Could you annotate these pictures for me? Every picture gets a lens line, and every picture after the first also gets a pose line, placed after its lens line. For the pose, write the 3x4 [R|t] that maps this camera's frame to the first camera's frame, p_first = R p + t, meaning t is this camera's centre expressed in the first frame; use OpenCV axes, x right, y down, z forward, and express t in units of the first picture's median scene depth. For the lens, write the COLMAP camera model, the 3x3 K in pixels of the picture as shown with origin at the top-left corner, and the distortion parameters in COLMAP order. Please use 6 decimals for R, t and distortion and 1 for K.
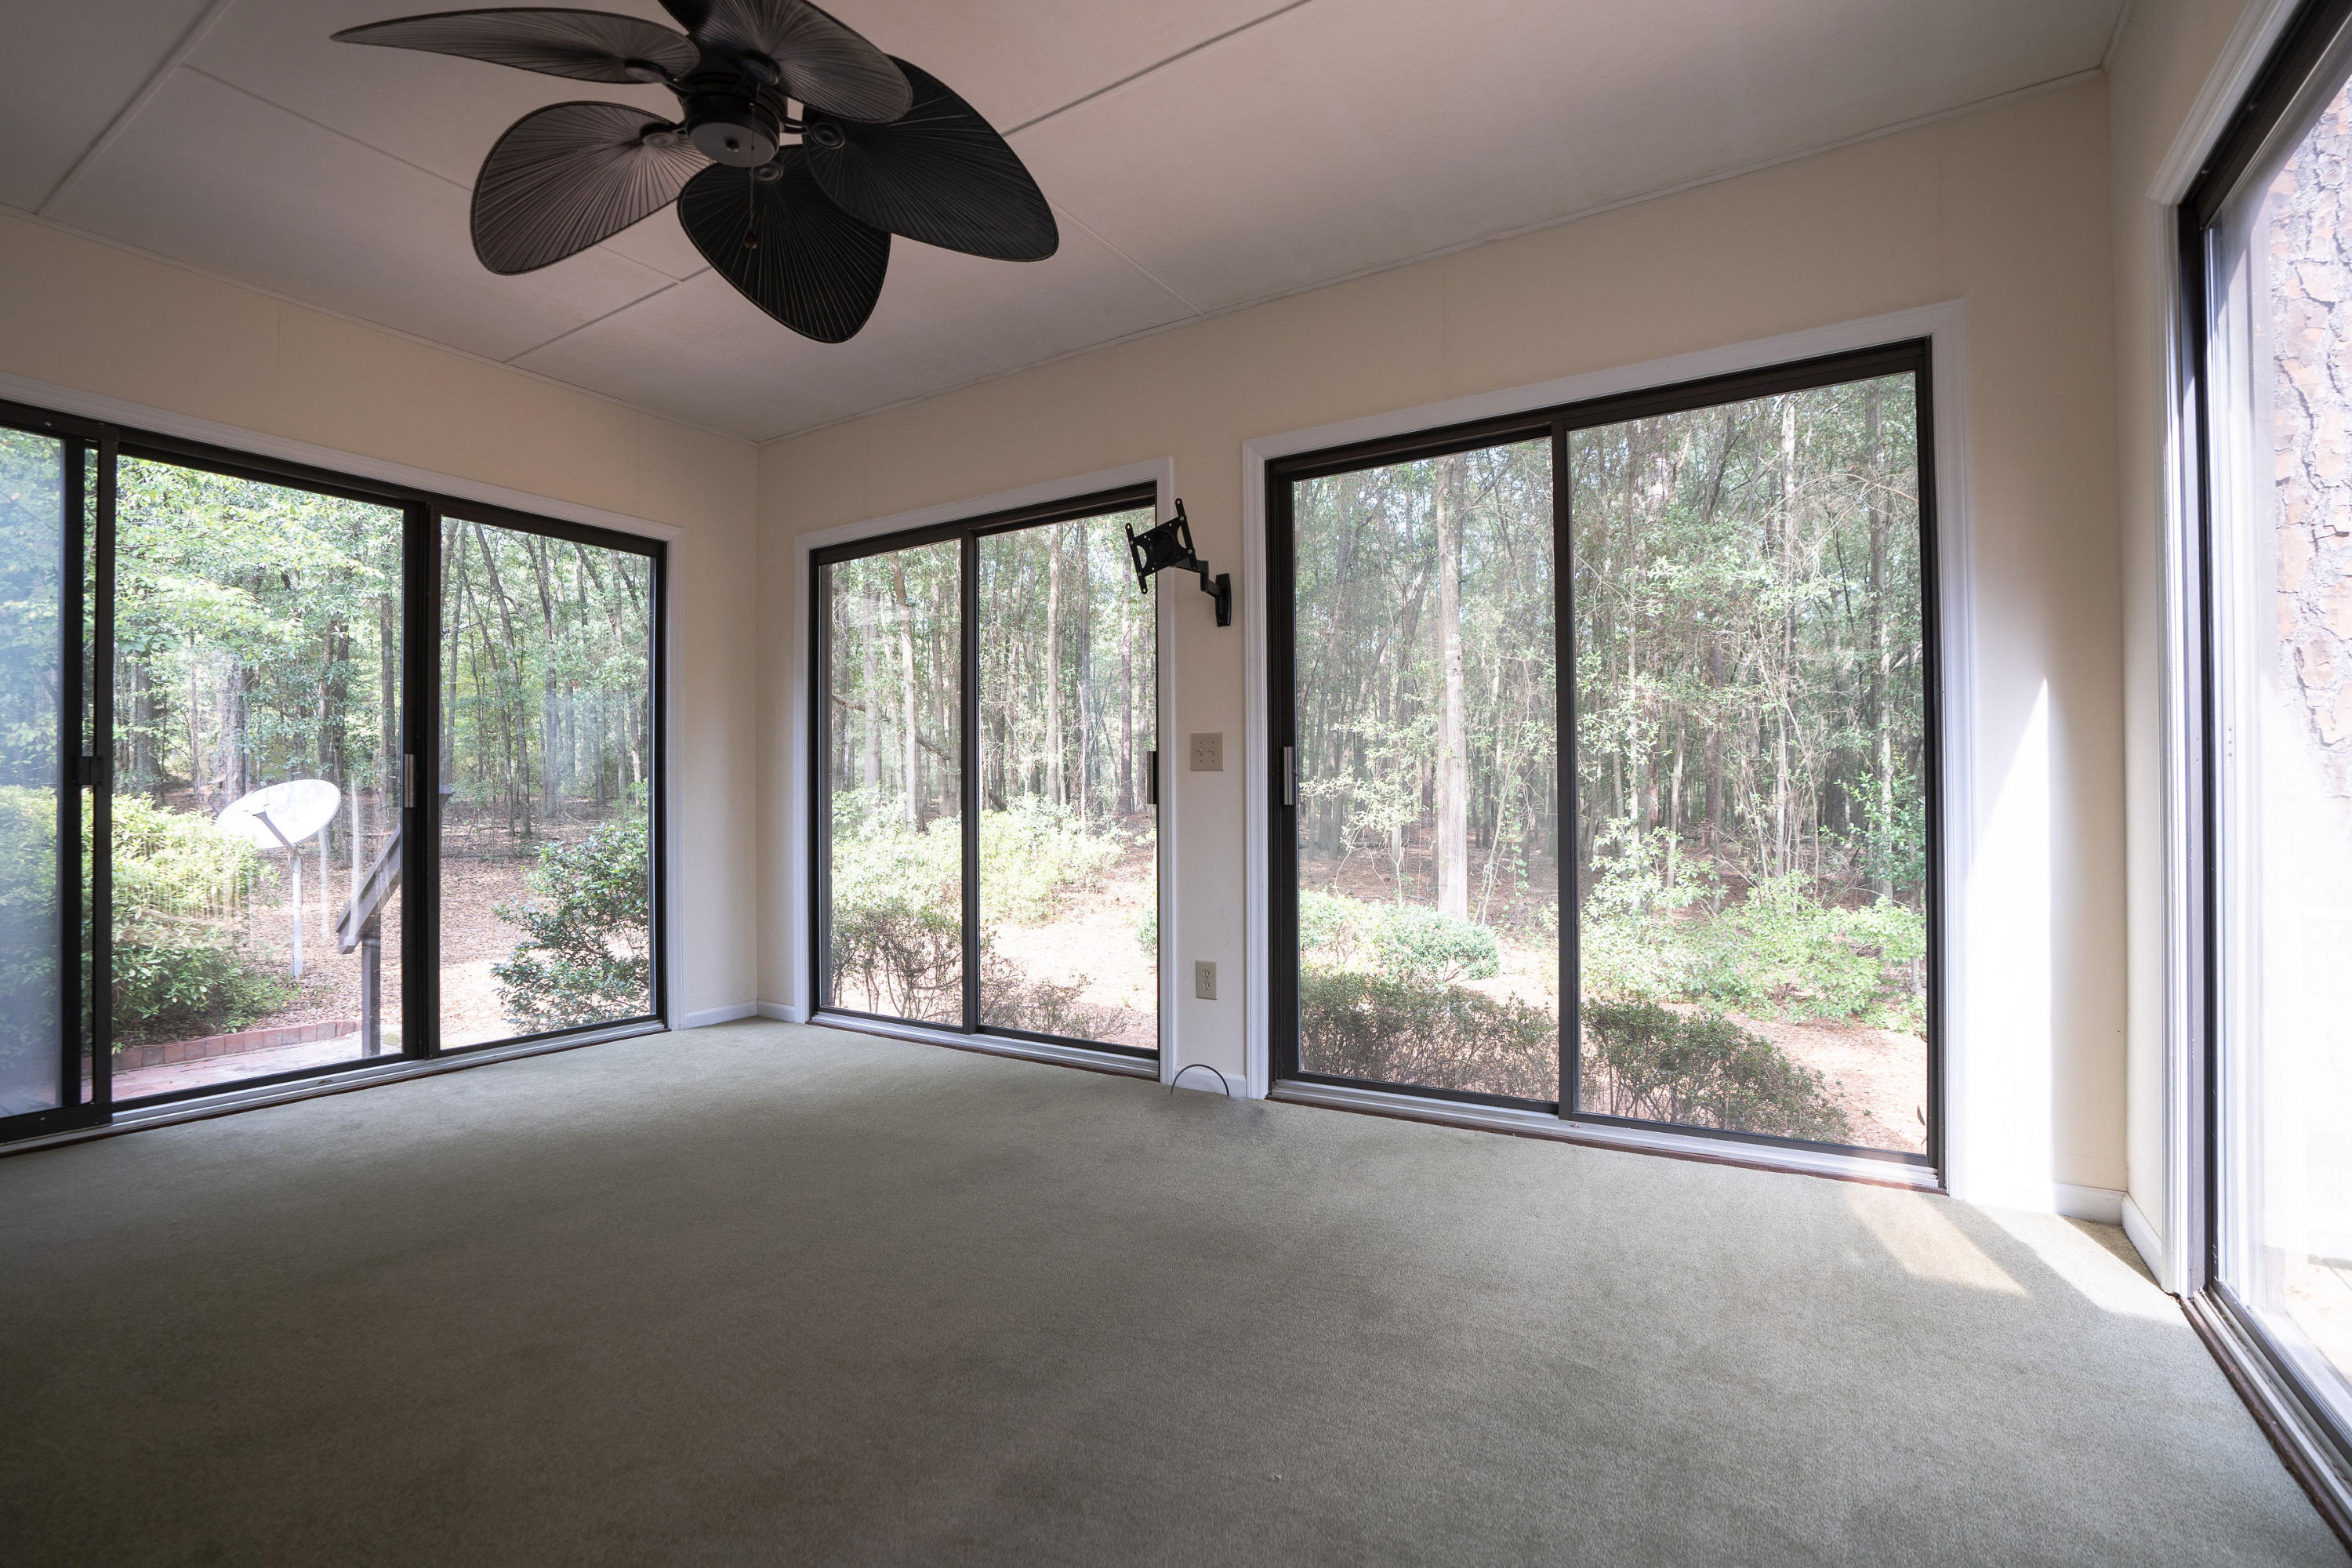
lens RADIAL K [[1087.8, 0, 1173.0], [0, 1087.8, 789.3], [0, 0, 1]] dist [-0.068169, 0.026166]
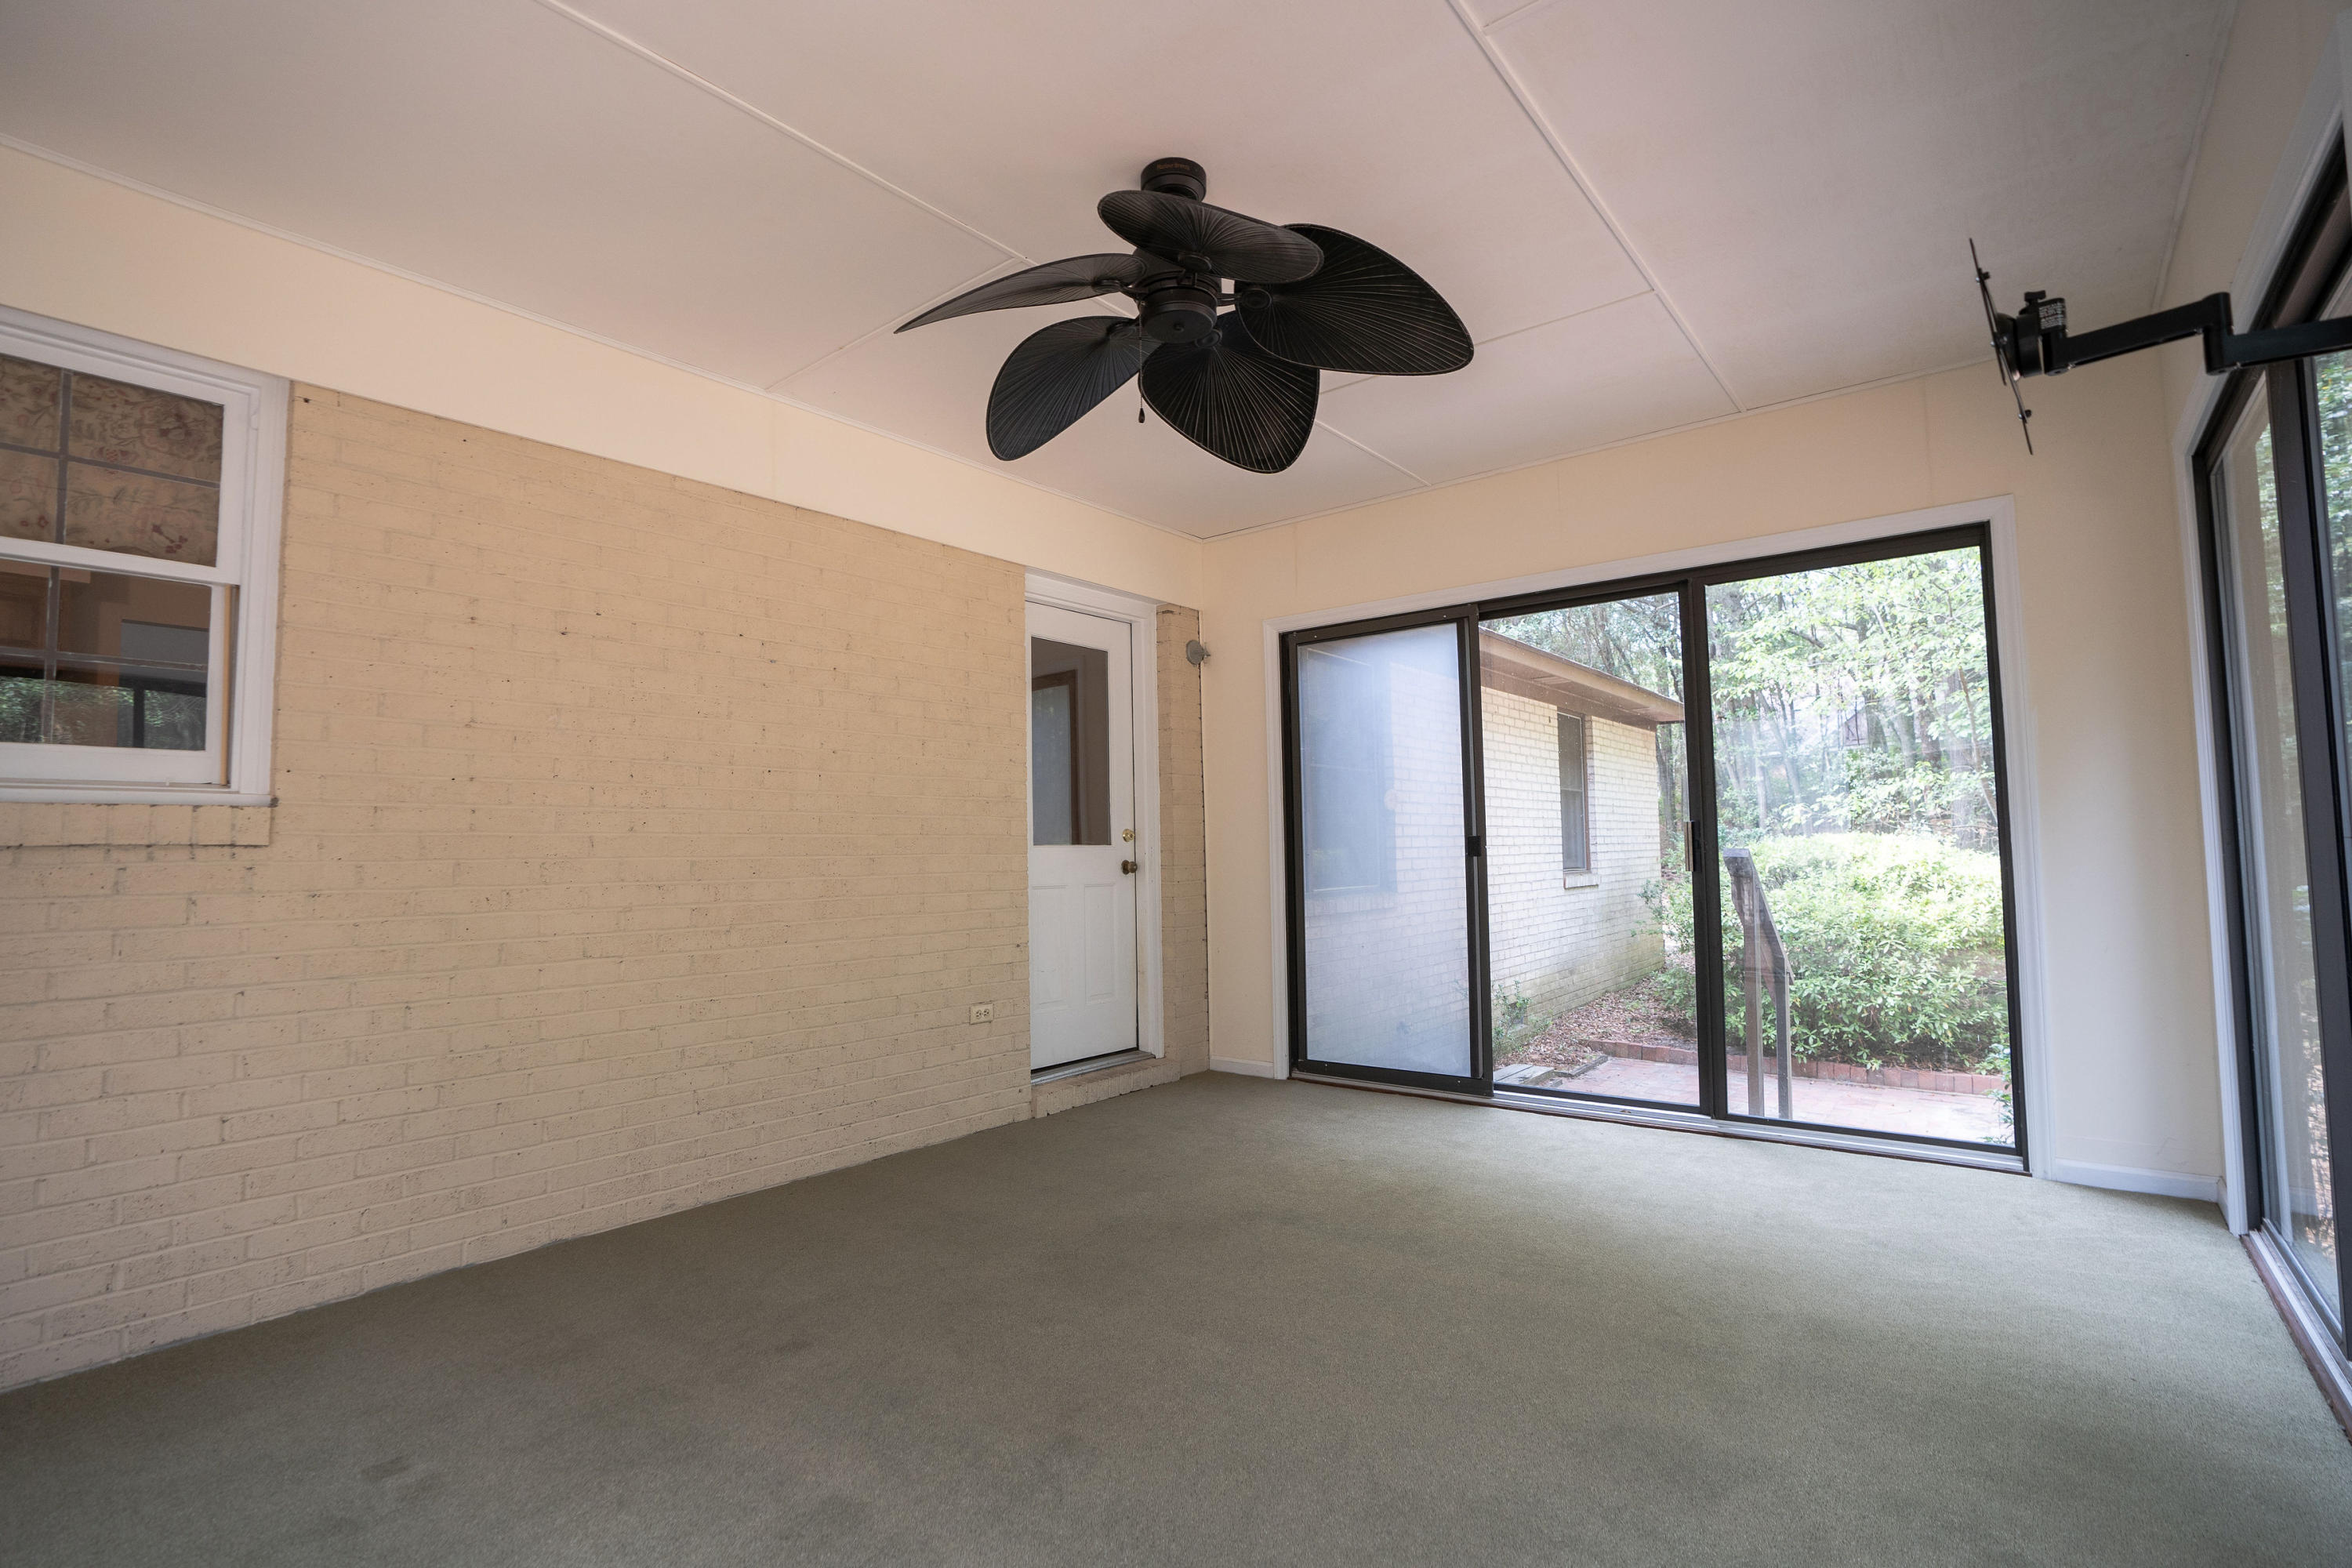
lens RADIAL K [[1087.8, 0, 1173.0], [0, 1087.8, 789.3], [0, 0, 1]] dist [-0.068169, 0.026166]
pose [[-0.119912, -0.050642, -0.991492, 0.389266], [0.030747, 0.998030, -0.054694, -0.021446], [0.992308, -0.037044, -0.118118, 0.603432]]
